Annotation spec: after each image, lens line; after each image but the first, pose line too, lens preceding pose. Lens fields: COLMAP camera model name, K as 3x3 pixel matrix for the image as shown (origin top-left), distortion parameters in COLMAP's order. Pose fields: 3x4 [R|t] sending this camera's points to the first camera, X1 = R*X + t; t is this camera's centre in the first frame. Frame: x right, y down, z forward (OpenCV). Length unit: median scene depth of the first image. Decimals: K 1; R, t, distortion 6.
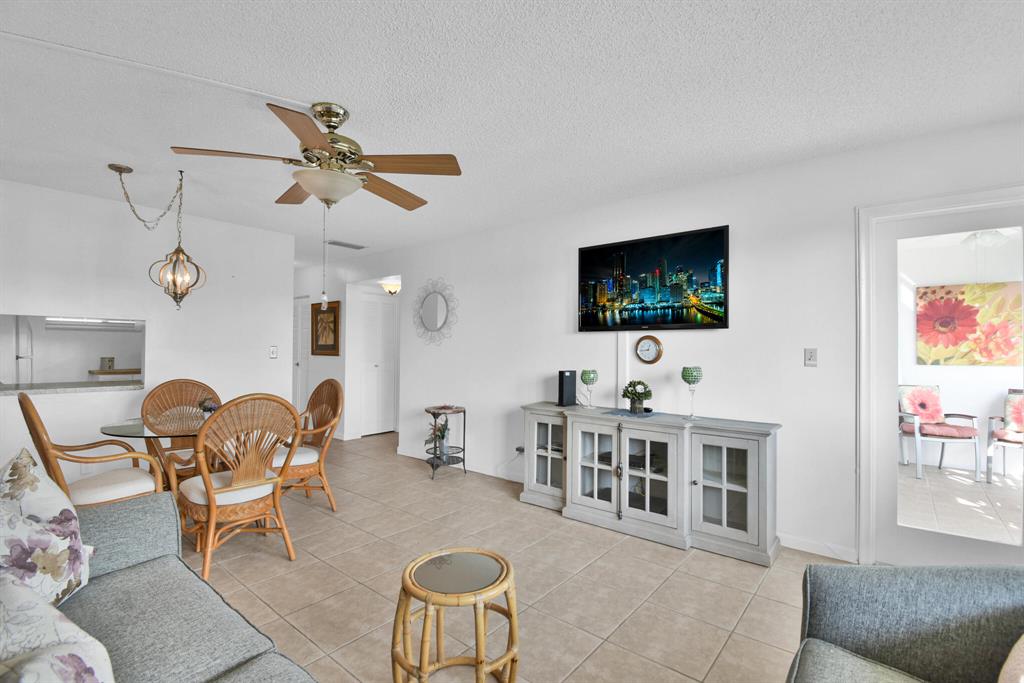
lens RADIAL K [[459.4, 0, 521.1], [0, 459.4, 344.5], [0, 0, 1]] dist [-0.004057, -0.000876]
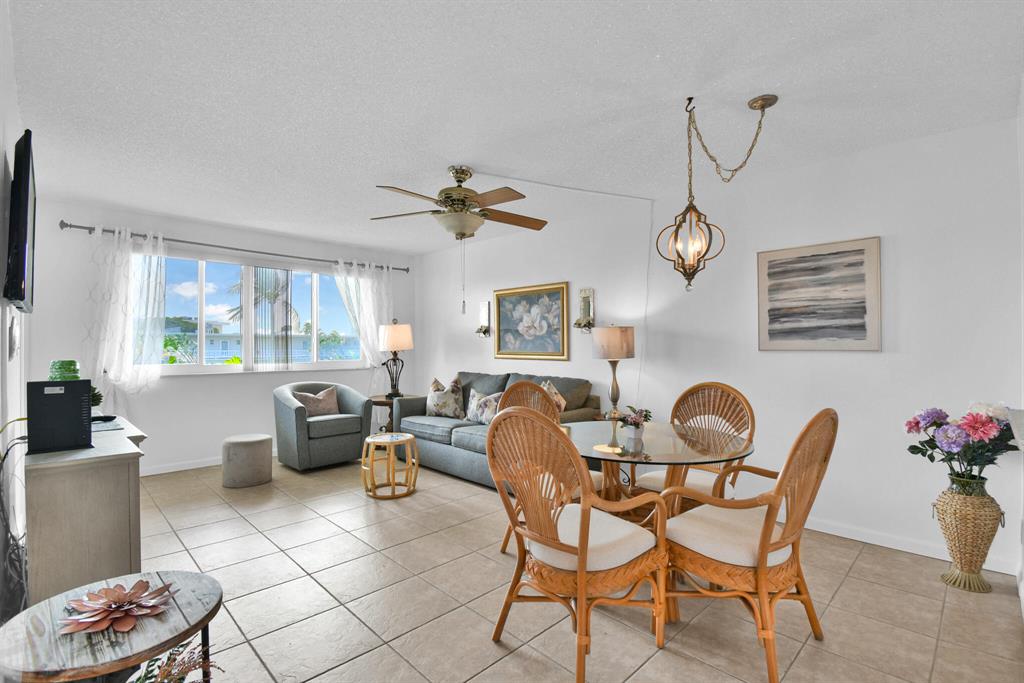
lens RADIAL K [[471.9, 0, 511.3], [0, 471.9, 347.0], [0, 0, 1]] dist [-0.003040, -0.001299]
pose [[-0.994615, -0.008485, 0.103286, -0.484156], [-0.009462, 0.999915, -0.008975, 0.021529], [-0.103201, -0.009904, -0.994611, 1.618275]]
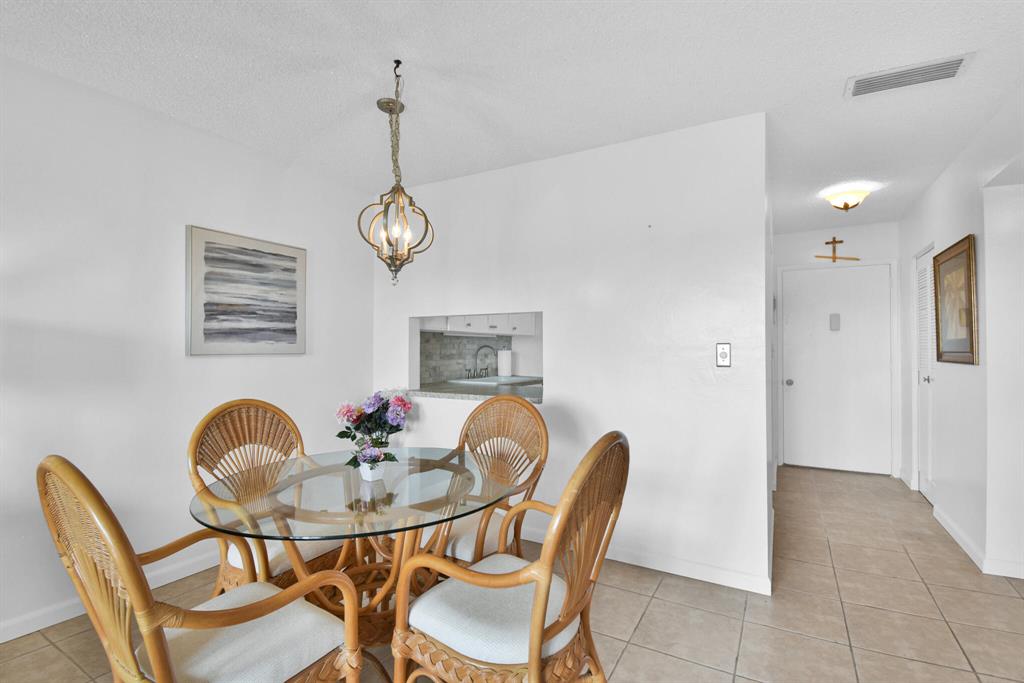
lens RADIAL K [[459.4, 0, 521.1], [0, 459.4, 344.5], [0, 0, 1]] dist [-0.004057, -0.000876]
pose [[0.168844, -0.017442, -0.985488, -0.095492], [0.009694, 0.999824, -0.016035, 0.014948], [0.985595, -0.006845, 0.168983, 0.979781]]
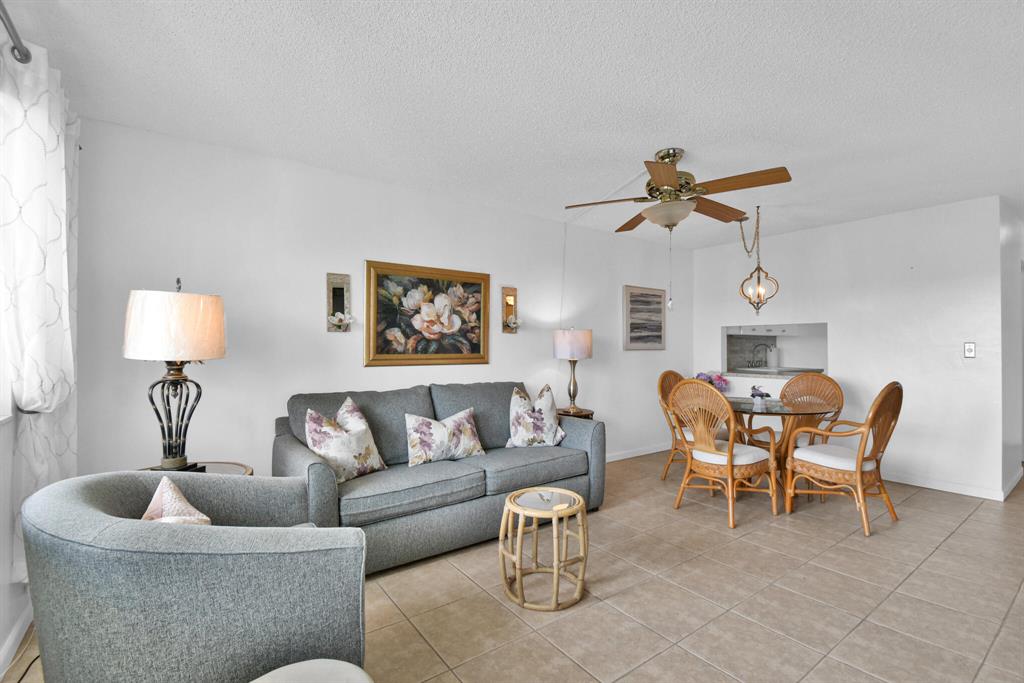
lens RADIAL K [[459.4, 0, 521.1], [0, 459.4, 344.5], [0, 0, 1]] dist [-0.004057, -0.000876]
pose [[-0.240797, -0.011759, -0.970504, 0.606535], [0.008155, 0.999867, -0.014138, 0.016208], [0.970541, -0.011319, -0.240669, 0.615553]]
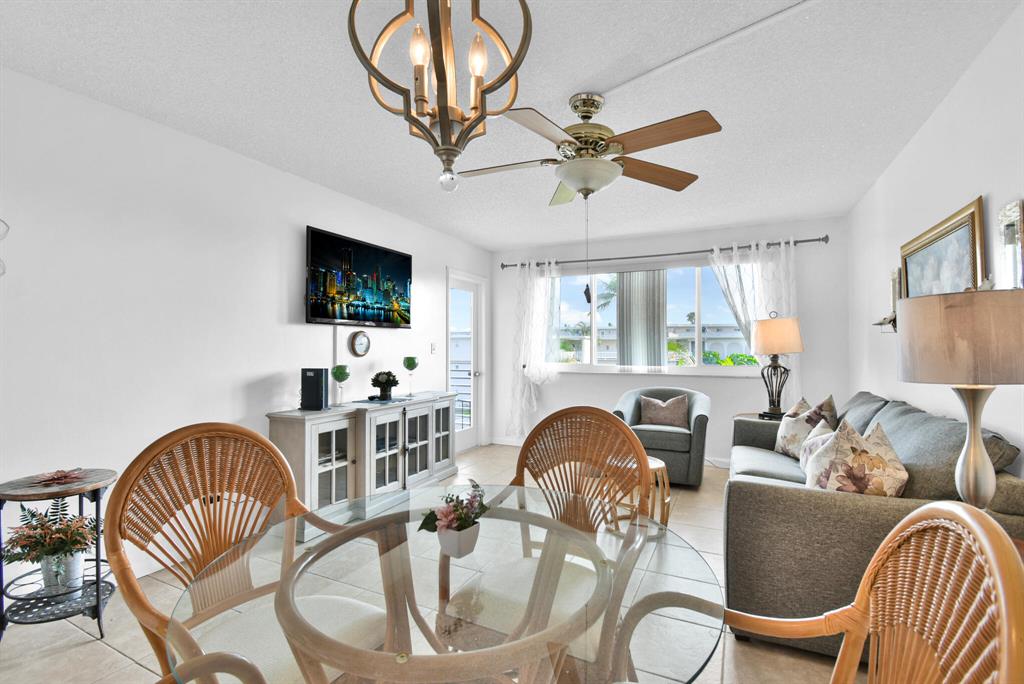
lens RADIAL K [[459.4, 0, 521.1], [0, 459.4, 345.0], [0, 0, 1]] dist [-0.004057, -0.000876]
pose [[-0.242769, -0.001021, 0.970084, -0.902382], [-0.013926, 0.999900, -0.002432, 0.010992], [-0.969984, -0.014100, -0.242759, 0.923468]]
